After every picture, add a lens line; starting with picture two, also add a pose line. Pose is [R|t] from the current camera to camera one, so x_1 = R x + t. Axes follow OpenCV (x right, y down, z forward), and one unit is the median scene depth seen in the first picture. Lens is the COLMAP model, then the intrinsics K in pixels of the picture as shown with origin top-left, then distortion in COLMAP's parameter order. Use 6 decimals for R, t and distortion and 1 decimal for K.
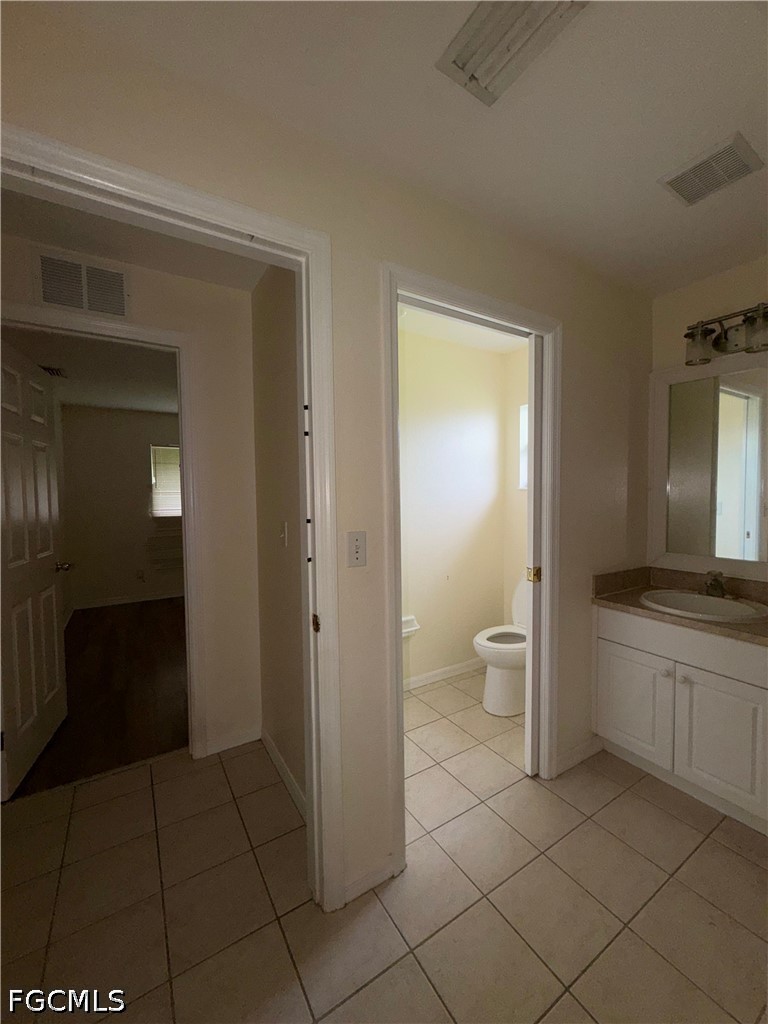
lens RADIAL K [[409.8, 0, 383.5], [0, 409.8, 509.6], [0, 0, 1]] dist [0.000889, -0.000836]
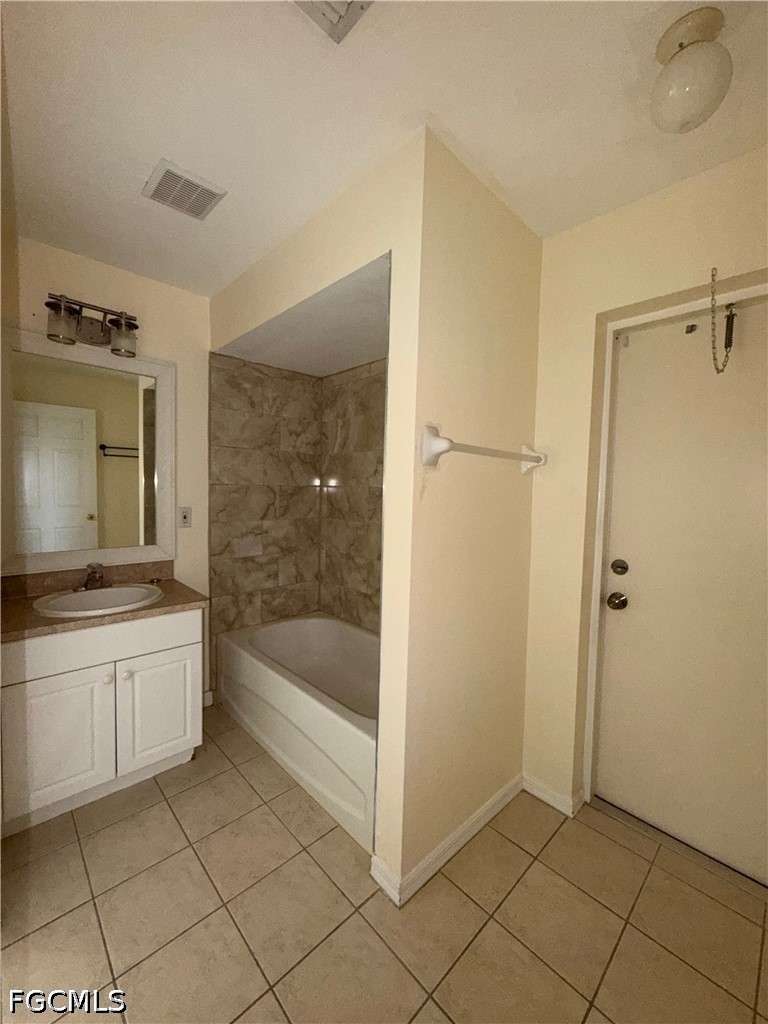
lens RADIAL K [[409.8, 0, 384.1], [0, 409.8, 510.9], [0, 0, 1]] dist [0.000889, -0.000836]
pose [[-0.192912, -0.051417, 0.979868, -0.320714], [0.026718, 0.997981, 0.057628, -0.017260], [-0.980852, 0.037297, -0.191149, 0.552516]]
